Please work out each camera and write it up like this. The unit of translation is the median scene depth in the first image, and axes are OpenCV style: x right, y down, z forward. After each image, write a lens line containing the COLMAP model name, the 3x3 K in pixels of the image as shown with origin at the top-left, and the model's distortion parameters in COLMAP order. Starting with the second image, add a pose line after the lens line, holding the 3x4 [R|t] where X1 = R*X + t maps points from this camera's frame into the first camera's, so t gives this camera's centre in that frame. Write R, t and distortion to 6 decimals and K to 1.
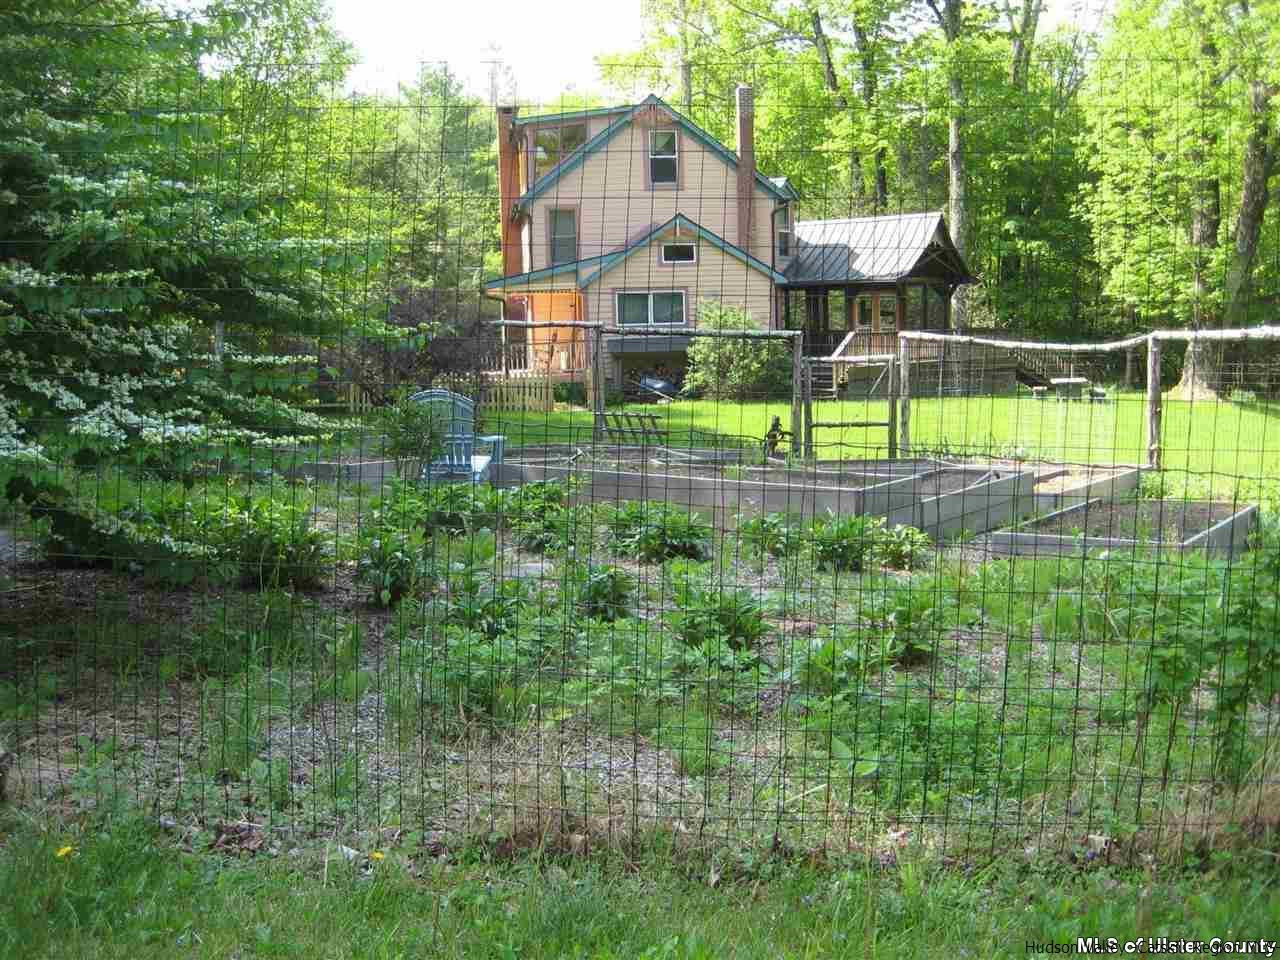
lens RADIAL K [[1337.8, 0, 640.0], [0, 1337.8, 480.0], [0, 0, 1]] dist [-0.155327, 0.216577]
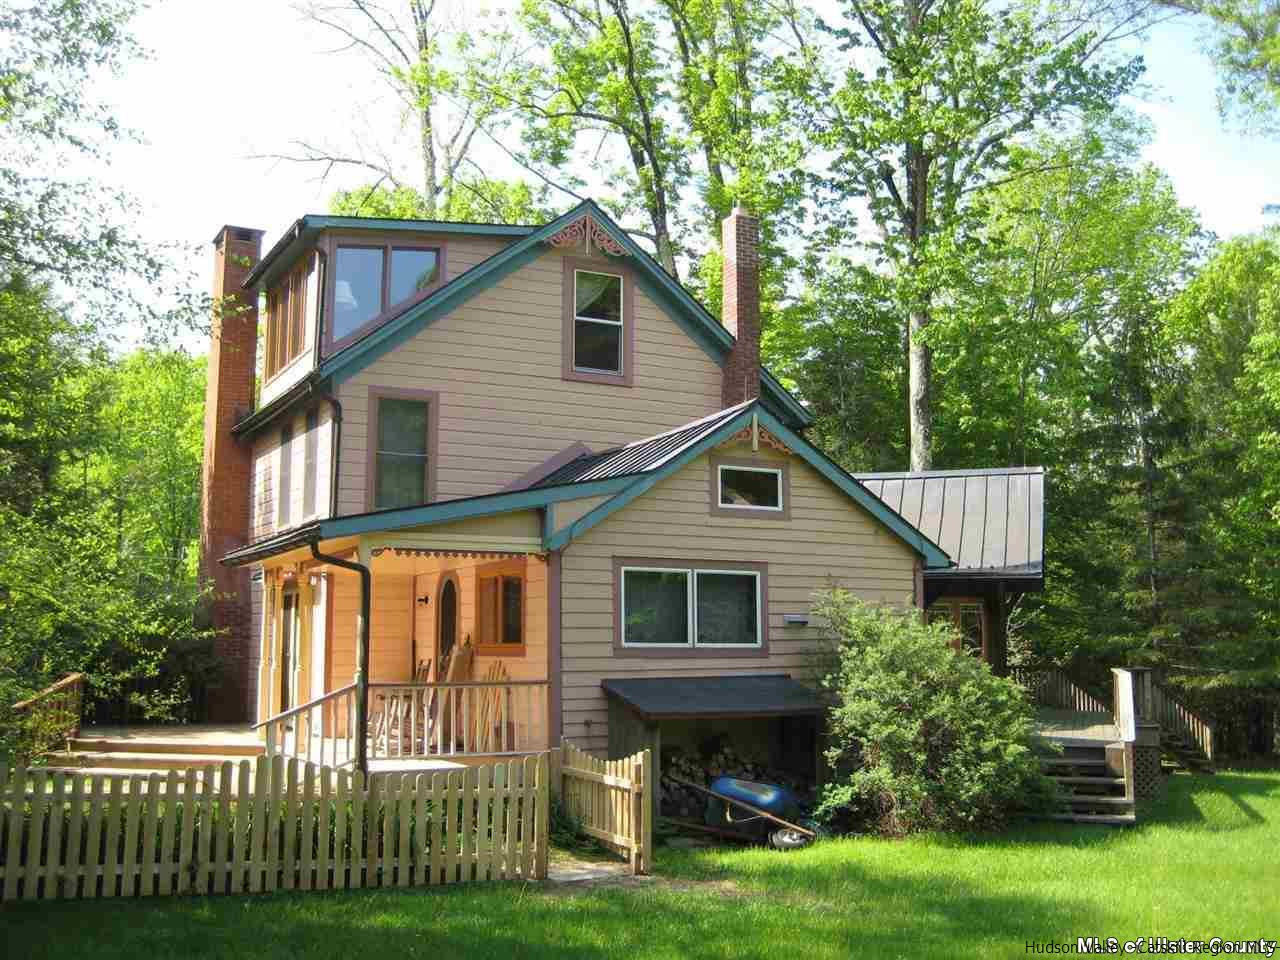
lens RADIAL K [[1337.8, 0, 640.0], [0, 1337.8, 480.0], [0, 0, 1]] dist [-0.155327, 0.216577]
pose [[0.933264, 0.078479, 0.350514, -0.146043], [0.010438, 0.969502, -0.244860, -0.057251], [-0.359040, 0.232178, 0.903982, 0.546821]]
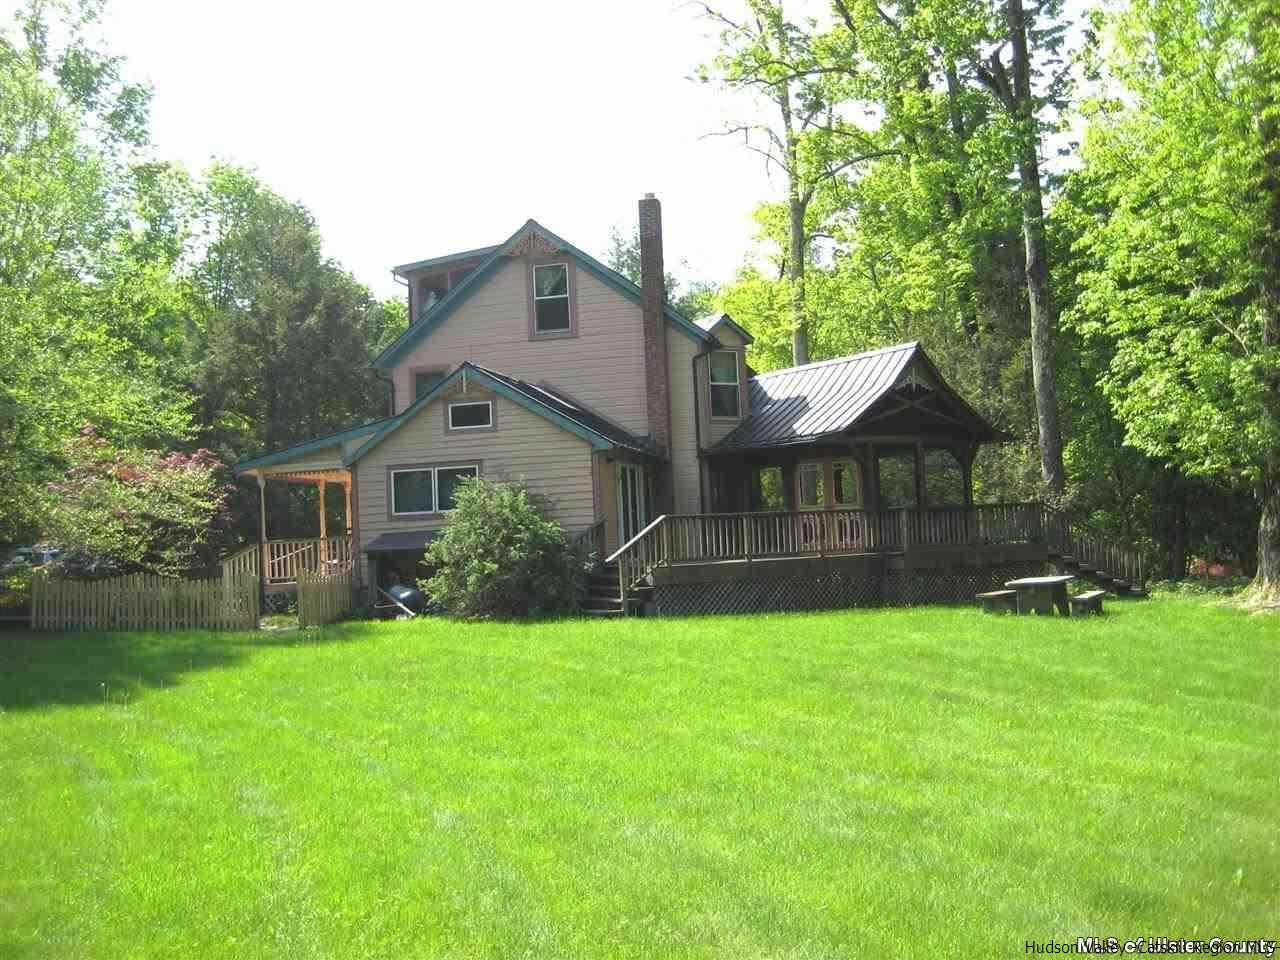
lens RADIAL K [[1337.8, 0, 640.0], [0, 1337.8, 480.0], [0, 0, 1]] dist [-0.155327, 0.216577]
pose [[0.942353, -0.032554, -0.333033, 0.327363], [-0.018238, 0.988780, -0.148260, -0.023821], [0.334123, 0.145787, 0.931186, 0.310613]]
